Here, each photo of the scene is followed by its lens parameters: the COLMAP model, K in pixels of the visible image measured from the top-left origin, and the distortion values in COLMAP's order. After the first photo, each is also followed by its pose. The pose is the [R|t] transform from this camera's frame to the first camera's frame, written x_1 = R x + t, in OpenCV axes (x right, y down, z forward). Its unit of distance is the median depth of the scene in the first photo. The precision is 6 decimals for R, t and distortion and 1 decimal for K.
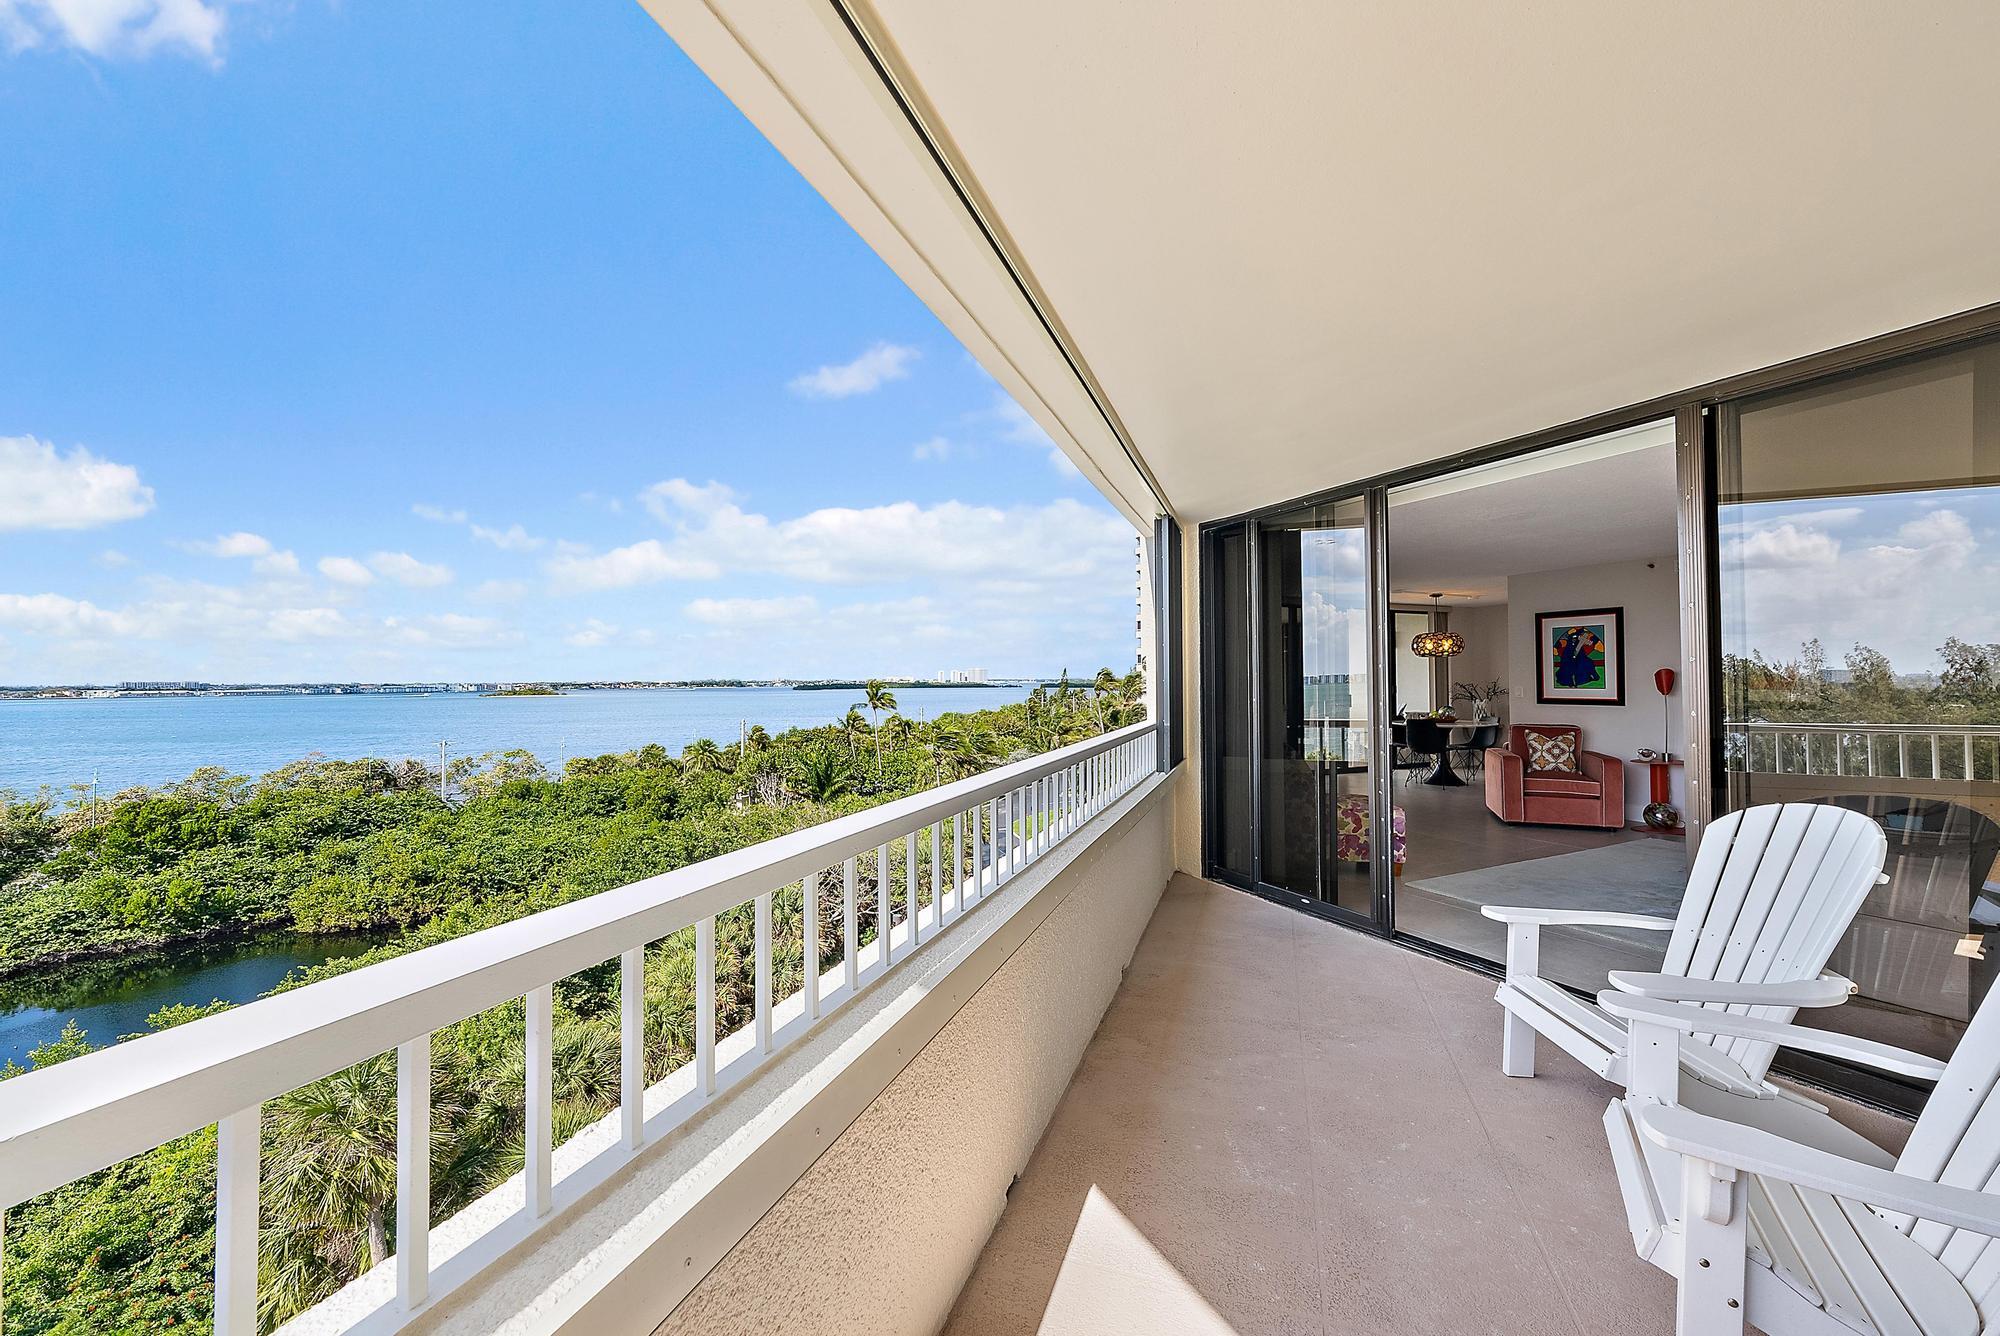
lens RADIAL K [[795.8, 0, 1008.8], [0, 795.8, 668.6], [0, 0, 1]] dist [-0.003135, -0.000338]
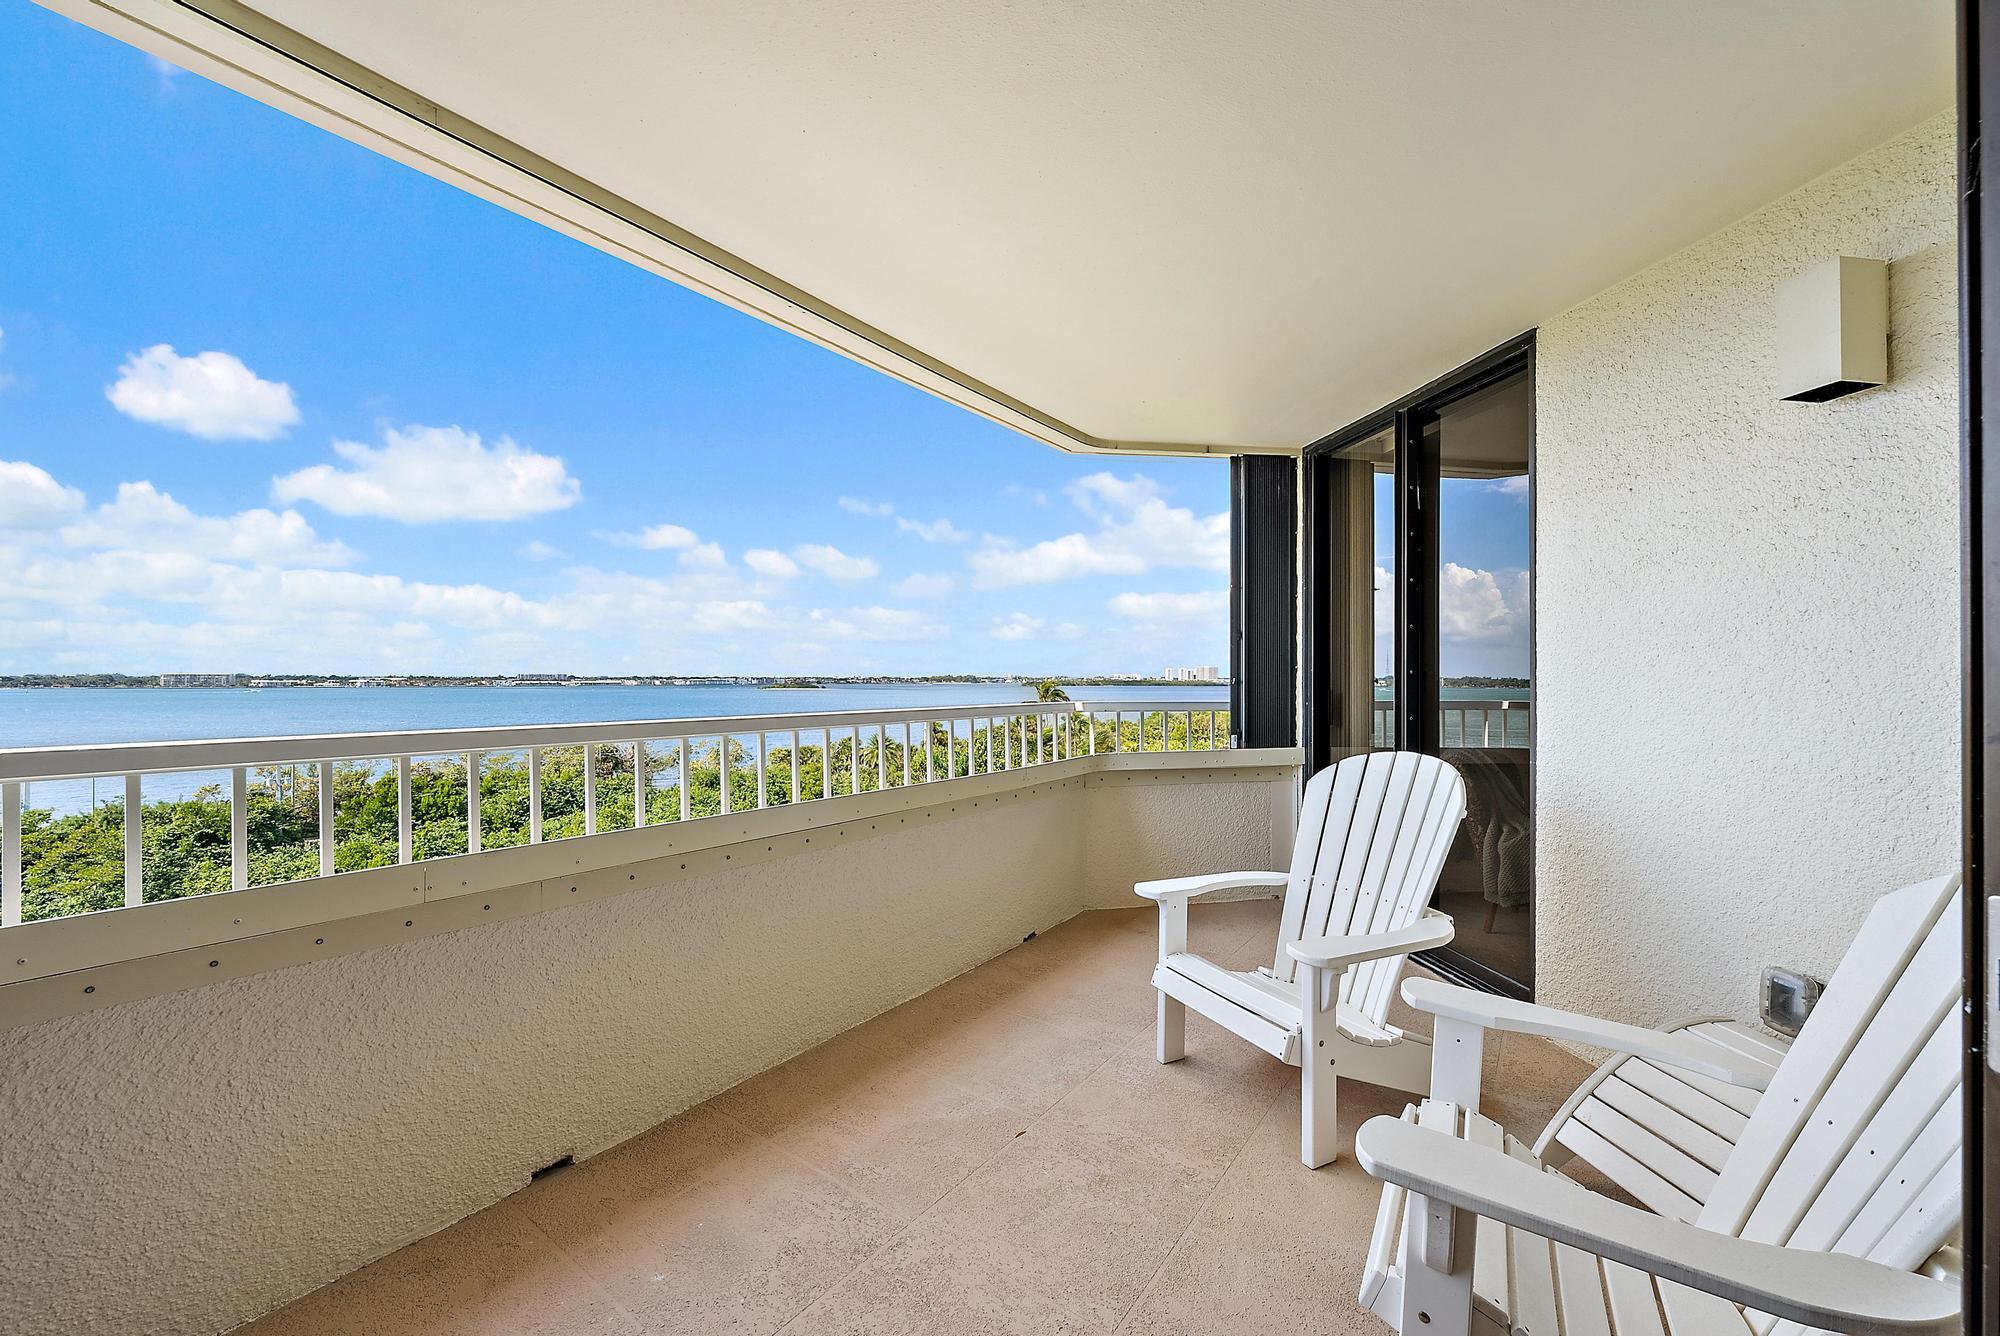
lens RADIAL K [[795.8, 0, 1008.8], [0, 795.8, 668.6], [0, 0, 1]] dist [-0.003135, -0.000338]
pose [[0.999988, 0.004103, -0.002518, -0.532583], [-0.004098, 0.999990, 0.001837, 0.006236], [0.002525, -0.001827, 0.999995, -0.000764]]
